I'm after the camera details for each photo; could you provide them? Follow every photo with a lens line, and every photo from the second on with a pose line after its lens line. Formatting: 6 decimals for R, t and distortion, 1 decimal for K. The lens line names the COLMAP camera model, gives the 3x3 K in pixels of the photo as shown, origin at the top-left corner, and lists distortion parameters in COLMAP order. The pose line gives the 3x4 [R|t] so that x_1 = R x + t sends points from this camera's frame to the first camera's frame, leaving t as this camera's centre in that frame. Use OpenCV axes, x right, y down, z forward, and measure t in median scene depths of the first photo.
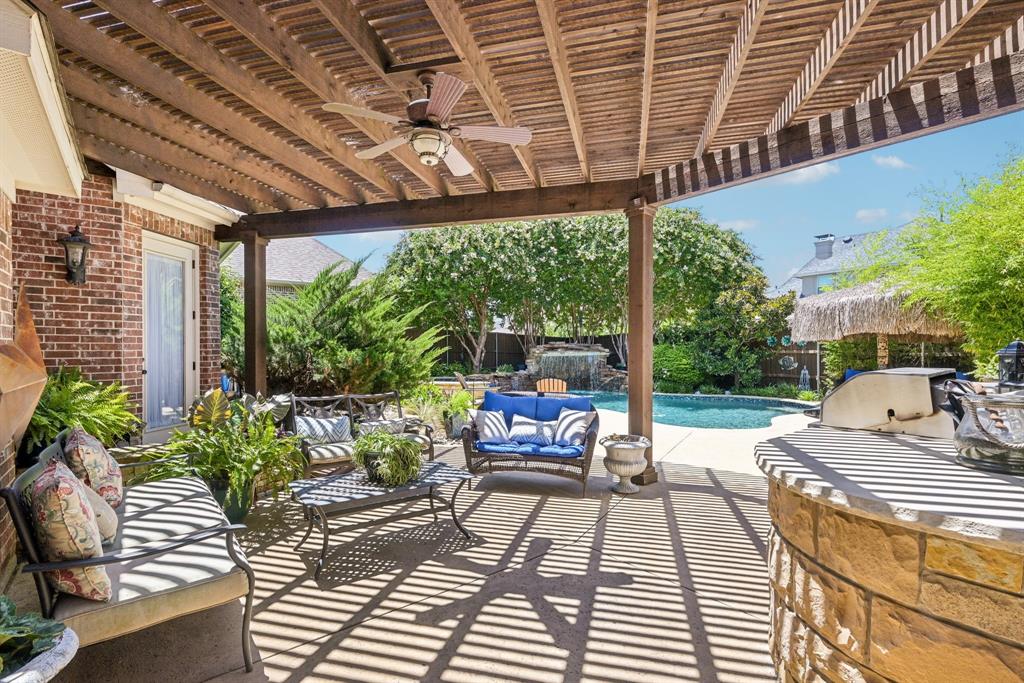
lens RADIAL K [[465.6, 0, 512.0], [0, 465.6, 341.5], [0, 0, 1]] dist [0.000069, -0.000005]
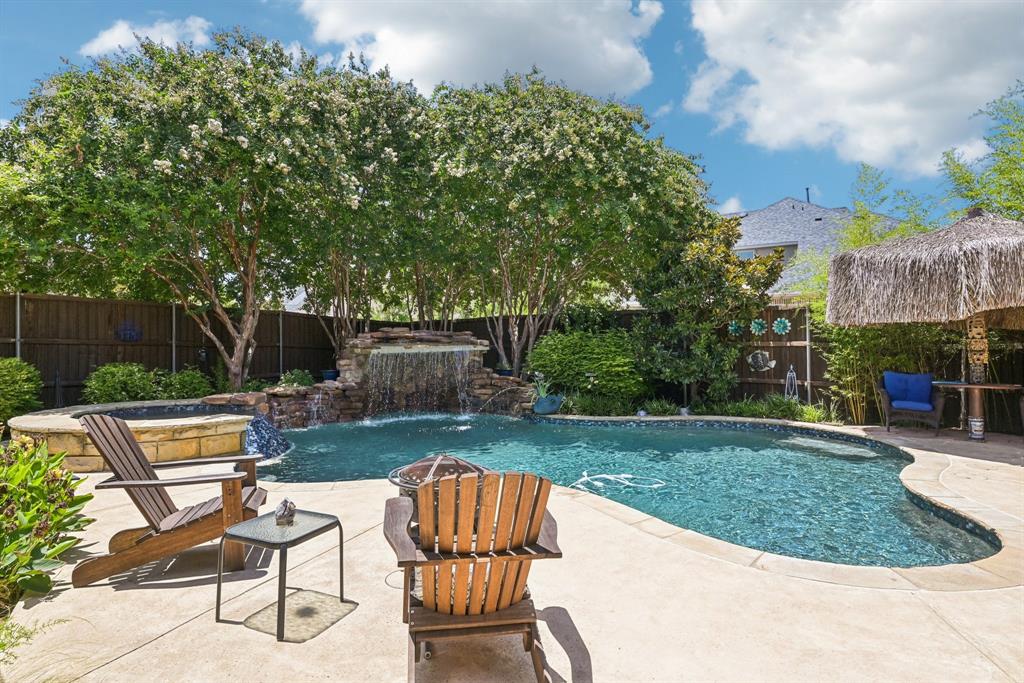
lens RADIAL K [[533.3, 0, 512.0], [0, 533.3, 341.5], [0, 0, 1]] dist [-0.002479, -0.000407]
pose [[0.935128, -0.001092, 0.354309, 0.000849], [-0.004144, 0.999893, 0.014018, 0.008493], [-0.354286, -0.014577, 0.935023, 0.370450]]
